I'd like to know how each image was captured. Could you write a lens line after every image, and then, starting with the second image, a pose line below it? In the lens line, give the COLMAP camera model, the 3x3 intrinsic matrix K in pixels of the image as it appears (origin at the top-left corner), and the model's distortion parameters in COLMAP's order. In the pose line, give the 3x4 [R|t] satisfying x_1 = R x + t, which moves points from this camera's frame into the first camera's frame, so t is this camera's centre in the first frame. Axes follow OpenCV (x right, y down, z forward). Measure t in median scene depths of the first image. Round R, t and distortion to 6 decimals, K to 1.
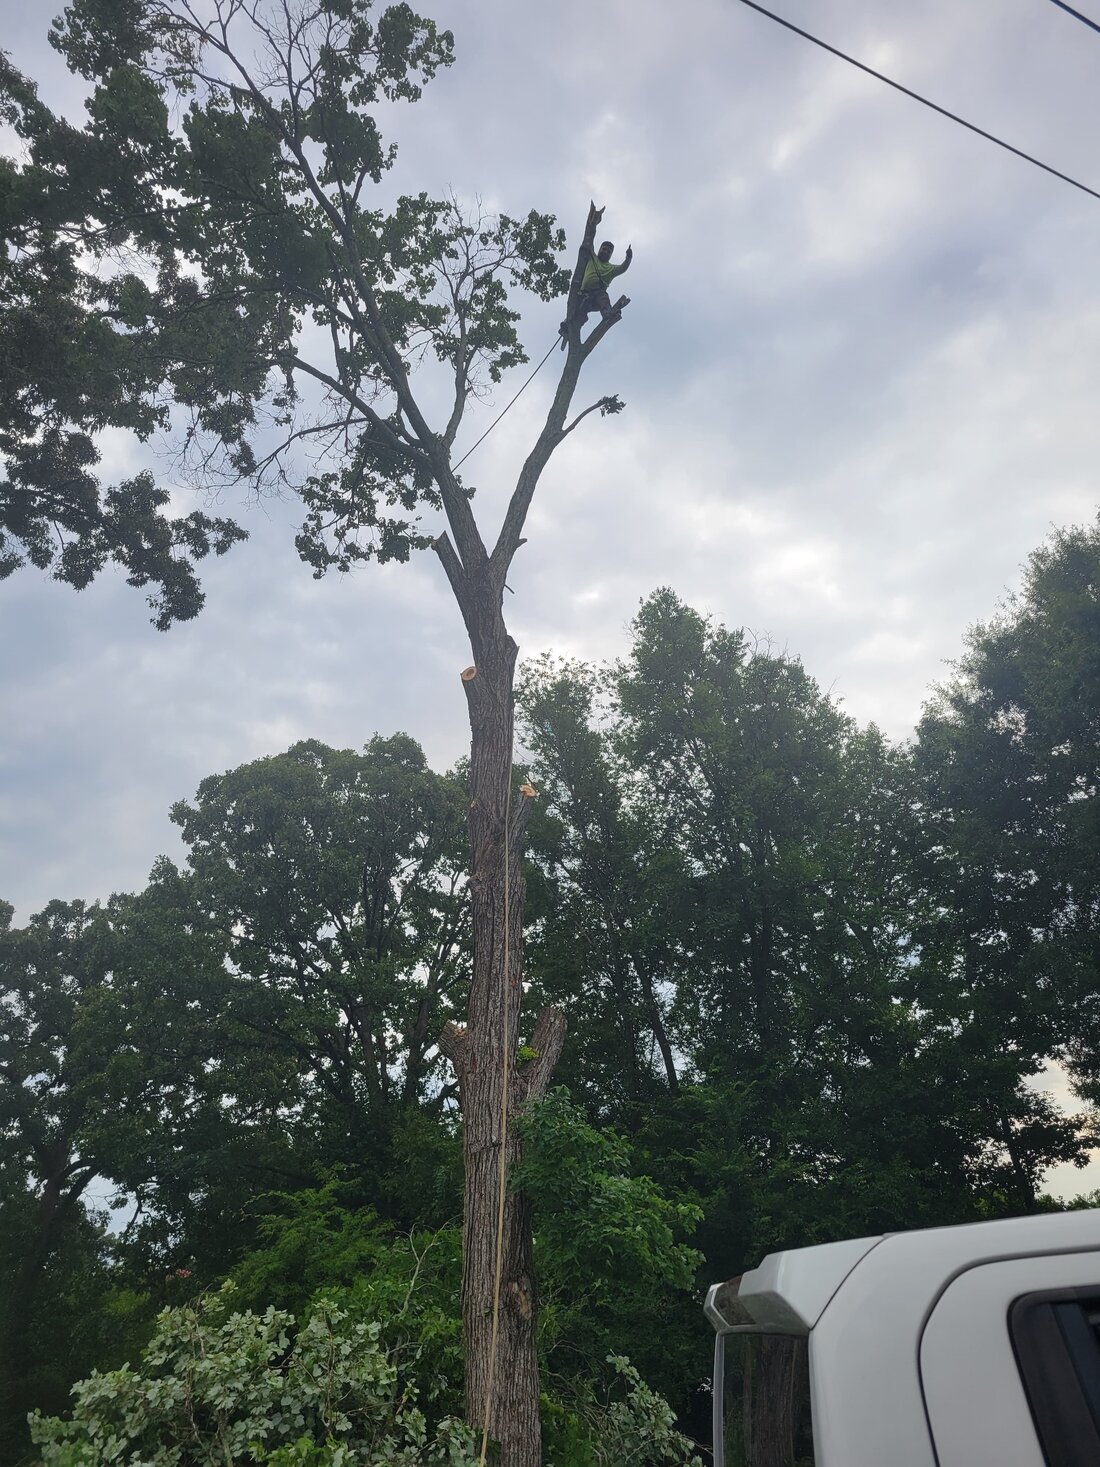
lens RADIAL K [[1065.6, 0, 550.0], [0, 1065.6, 733.5], [0, 0, 1]] dist [0.046815, -0.096170]
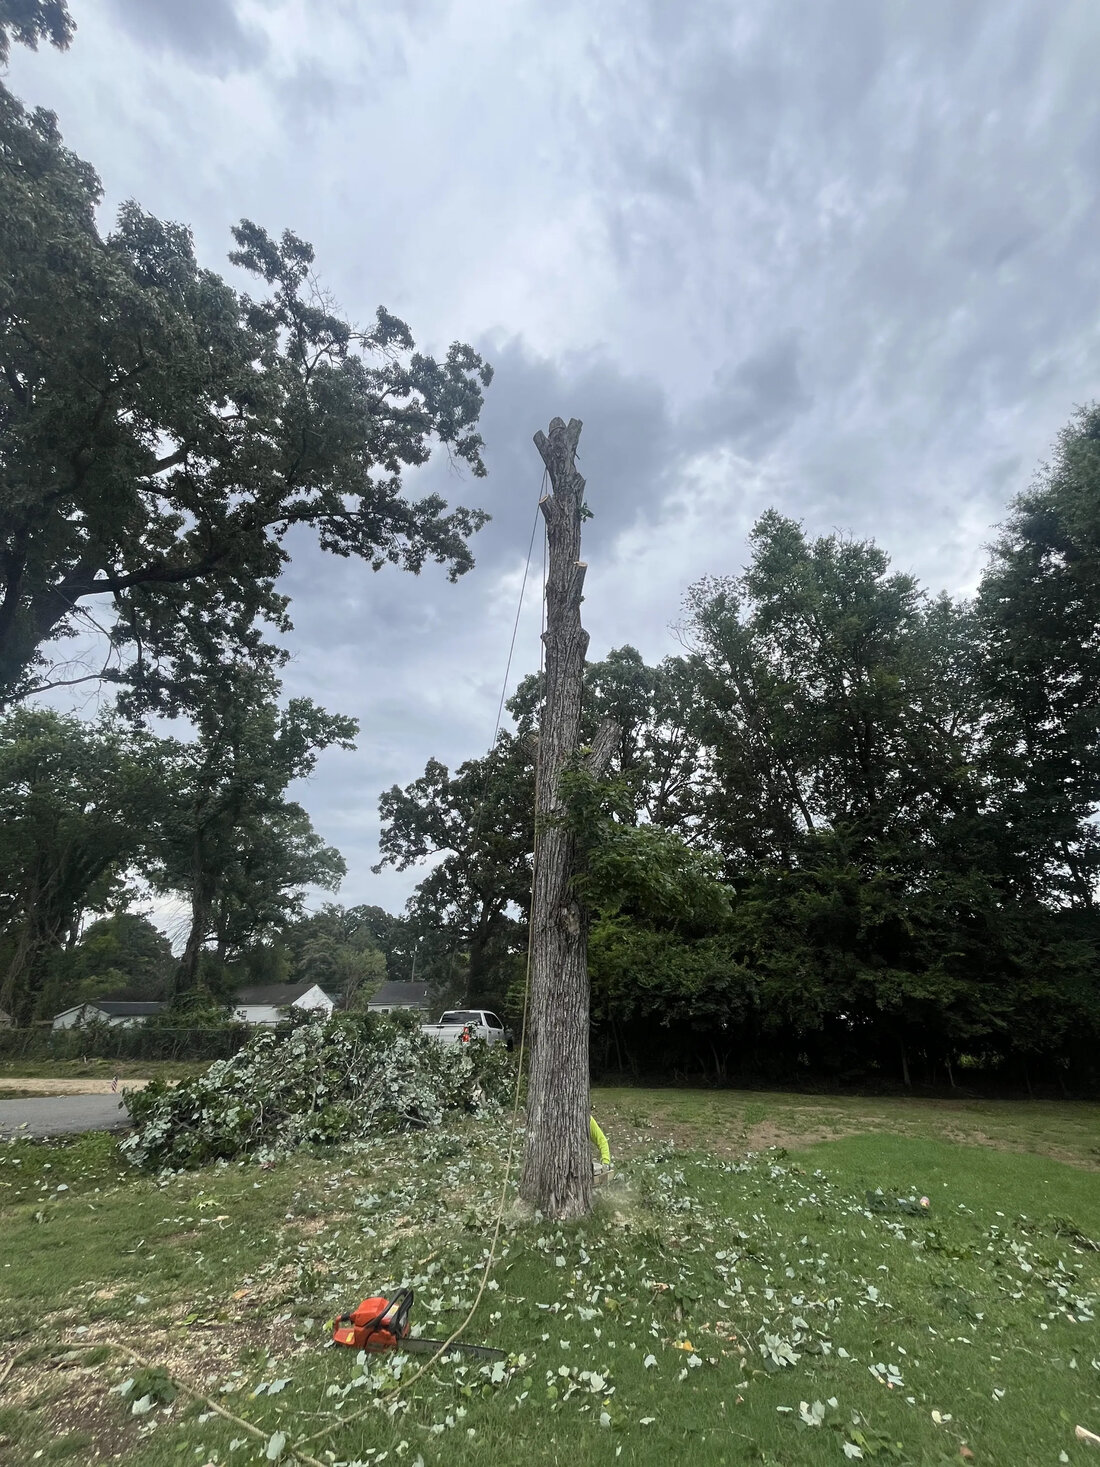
lens RADIAL K [[585.6, 0, 568.7], [0, 585.6, 732.8], [0, 0, 1]] dist [-0.008101, -0.000928]
pose [[0.946147, -0.100560, -0.307723, 0.096591], [0.129607, 0.988694, 0.075408, 0.117587], [0.296661, -0.111230, 0.948483, 0.167962]]
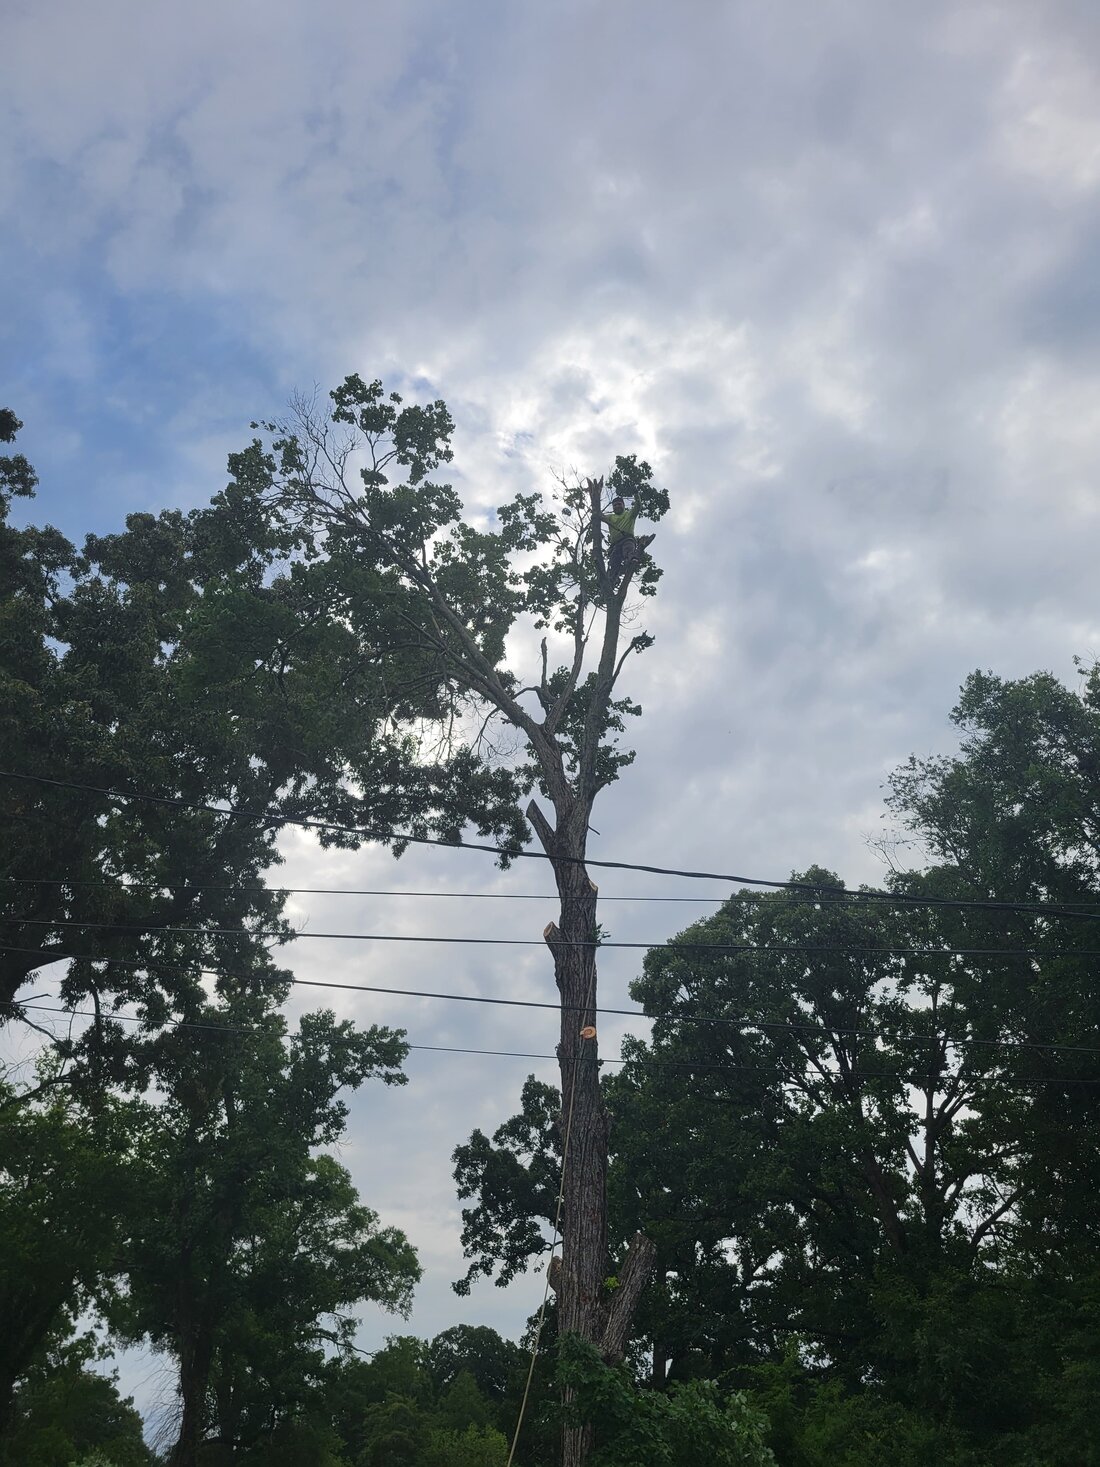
lens RADIAL K [[1058.9, 0, 550.0], [0, 1058.9, 733.5], [0, 0, 1]] dist [0.013892, -0.025760]
pose [[0.832449, -0.318465, -0.453441, 0.327256], [0.271789, 0.947807, -0.166710, -0.043192], [0.482866, 0.015537, 0.875556, -0.009675]]
